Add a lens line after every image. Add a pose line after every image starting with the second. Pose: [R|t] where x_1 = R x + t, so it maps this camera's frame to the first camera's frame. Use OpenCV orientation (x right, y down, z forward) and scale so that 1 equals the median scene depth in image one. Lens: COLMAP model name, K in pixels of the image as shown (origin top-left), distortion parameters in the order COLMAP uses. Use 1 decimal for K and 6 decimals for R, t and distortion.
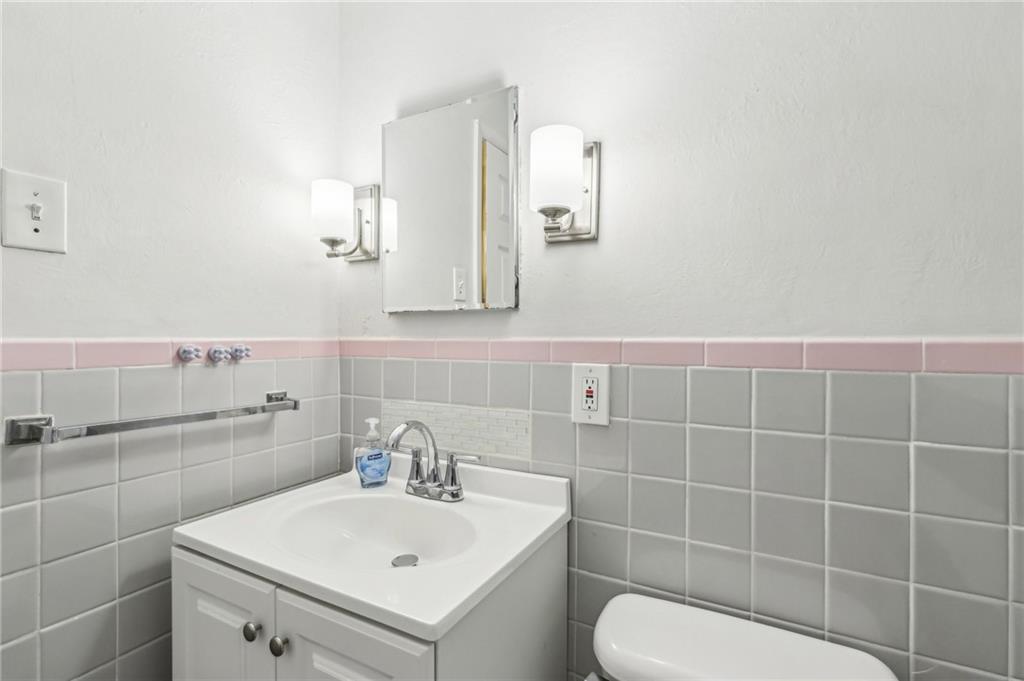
lens RADIAL K [[473.7, 0, 510.7], [0, 473.7, 336.3], [0, 0, 1]] dist [-0.007878, 0.003866]
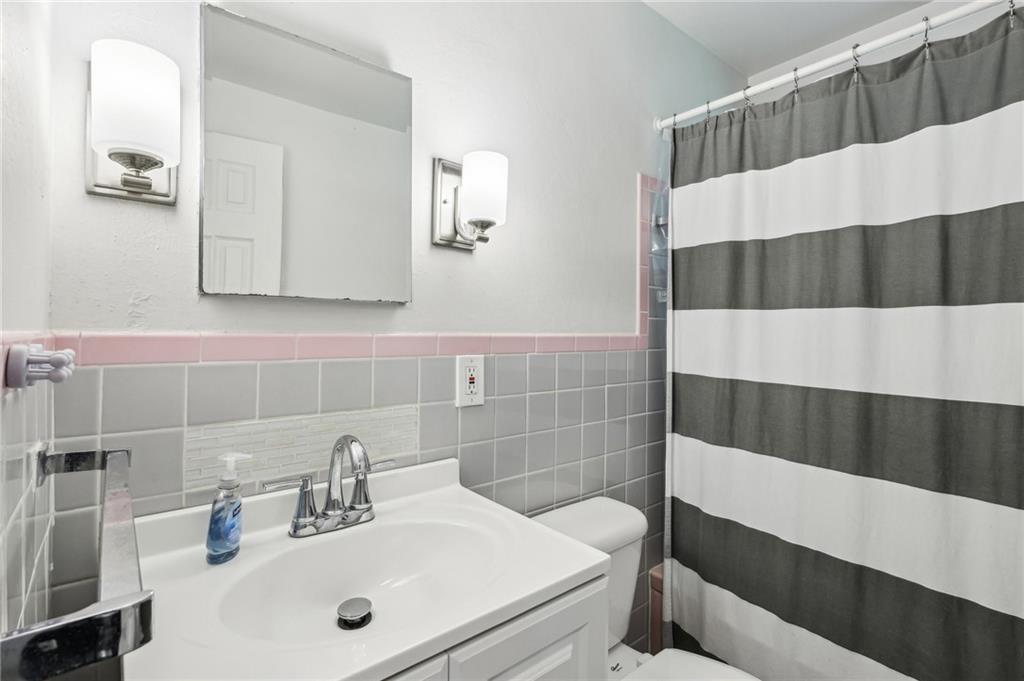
lens RADIAL K [[473.7, 0, 492.4], [0, 473.7, 339.3], [0, 0, 1]] dist [-0.007878, 0.003866]
pose [[0.396054, -0.010182, 0.918171, -0.879346], [-0.007893, 0.999864, 0.014493, 0.001030], [-0.918193, -0.012987, 0.395920, 0.472863]]
